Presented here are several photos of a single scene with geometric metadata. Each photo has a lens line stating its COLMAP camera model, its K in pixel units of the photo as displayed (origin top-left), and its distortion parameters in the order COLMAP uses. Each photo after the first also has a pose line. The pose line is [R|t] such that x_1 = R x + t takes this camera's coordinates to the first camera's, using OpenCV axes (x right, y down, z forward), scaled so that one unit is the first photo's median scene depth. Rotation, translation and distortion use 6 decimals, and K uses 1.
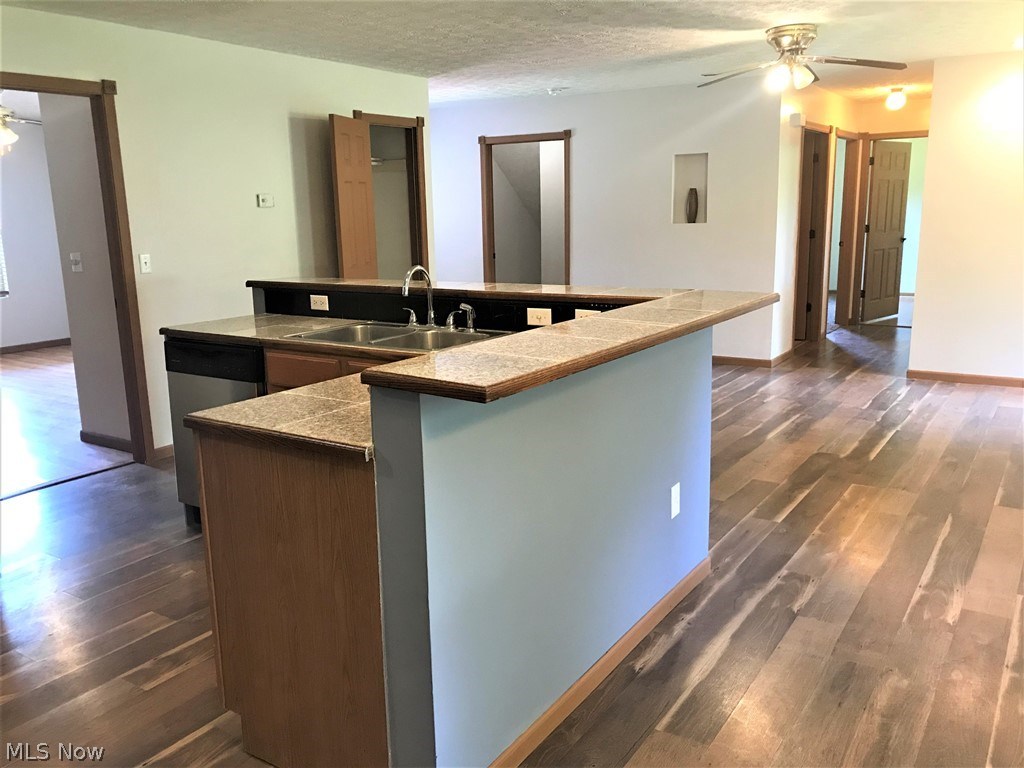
lens RADIAL K [[841.9, 0, 510.1], [0, 841.9, 380.4], [0, 0, 1]] dist [0.039125, -0.035852]
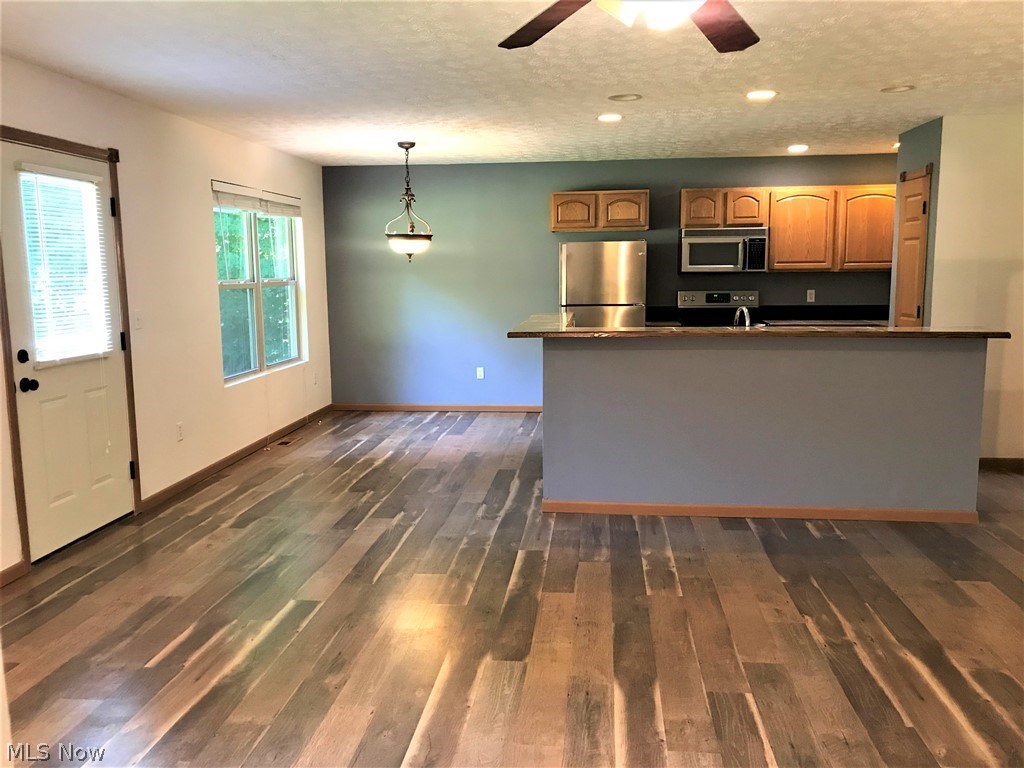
lens RADIAL K [[841.9, 0, 512.6], [0, 841.9, 388.6], [0, 0, 1]] dist [0.039125, -0.035852]
pose [[-0.884844, 0.101097, -0.454787, 0.813613], [-0.060547, 0.942939, 0.327413, -0.403237], [0.461937, 0.317246, -0.828233, 1.852625]]
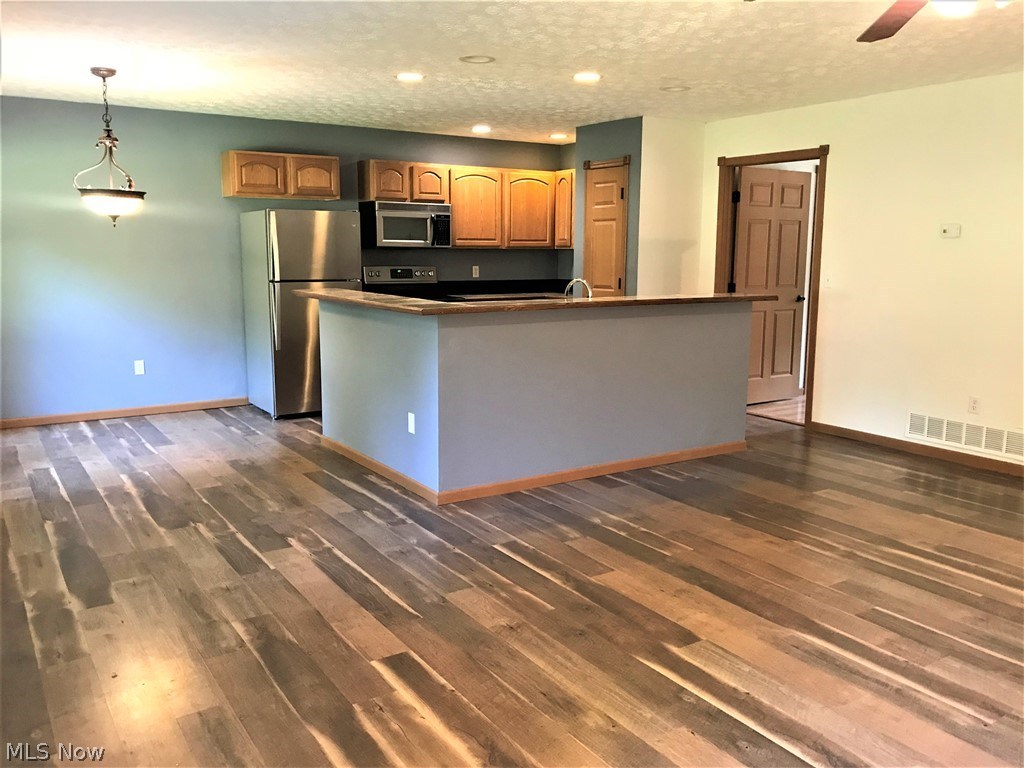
lens RADIAL K [[841.9, 0, 514.9], [0, 841.9, 387.8], [0, 0, 1]] dist [0.039125, -0.035852]
pose [[-0.388320, 0.176726, -0.904420, 1.201303], [-0.179720, 0.948070, 0.262419, -0.290020], [0.903830, 0.264445, -0.336393, 1.314689]]
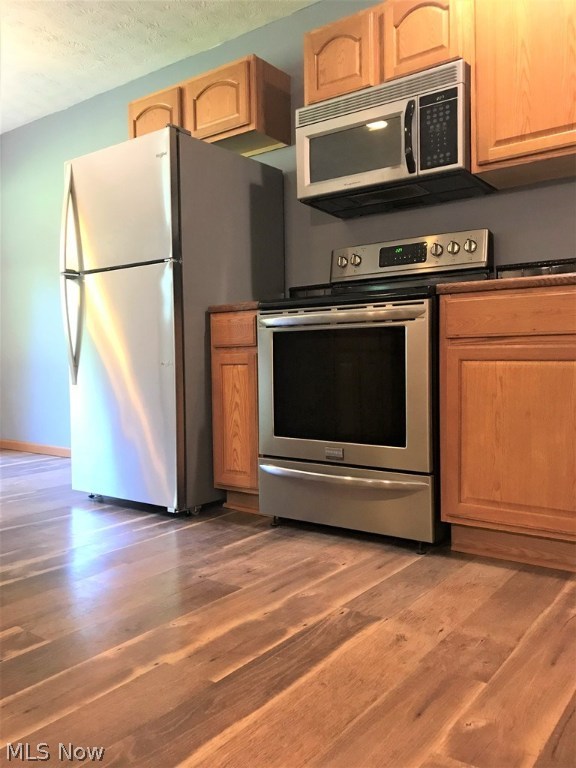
lens RADIAL K [[631.4, 0, 283.5], [0, 631.4, 380.3], [0, 0, 1]] dist [0.039125, -0.035852]
pose [[-0.997213, 0.039265, 0.063440, -0.498048], [0.053031, 0.971144, 0.232523, -0.002602], [-0.052479, 0.235240, -0.970520, 1.050920]]
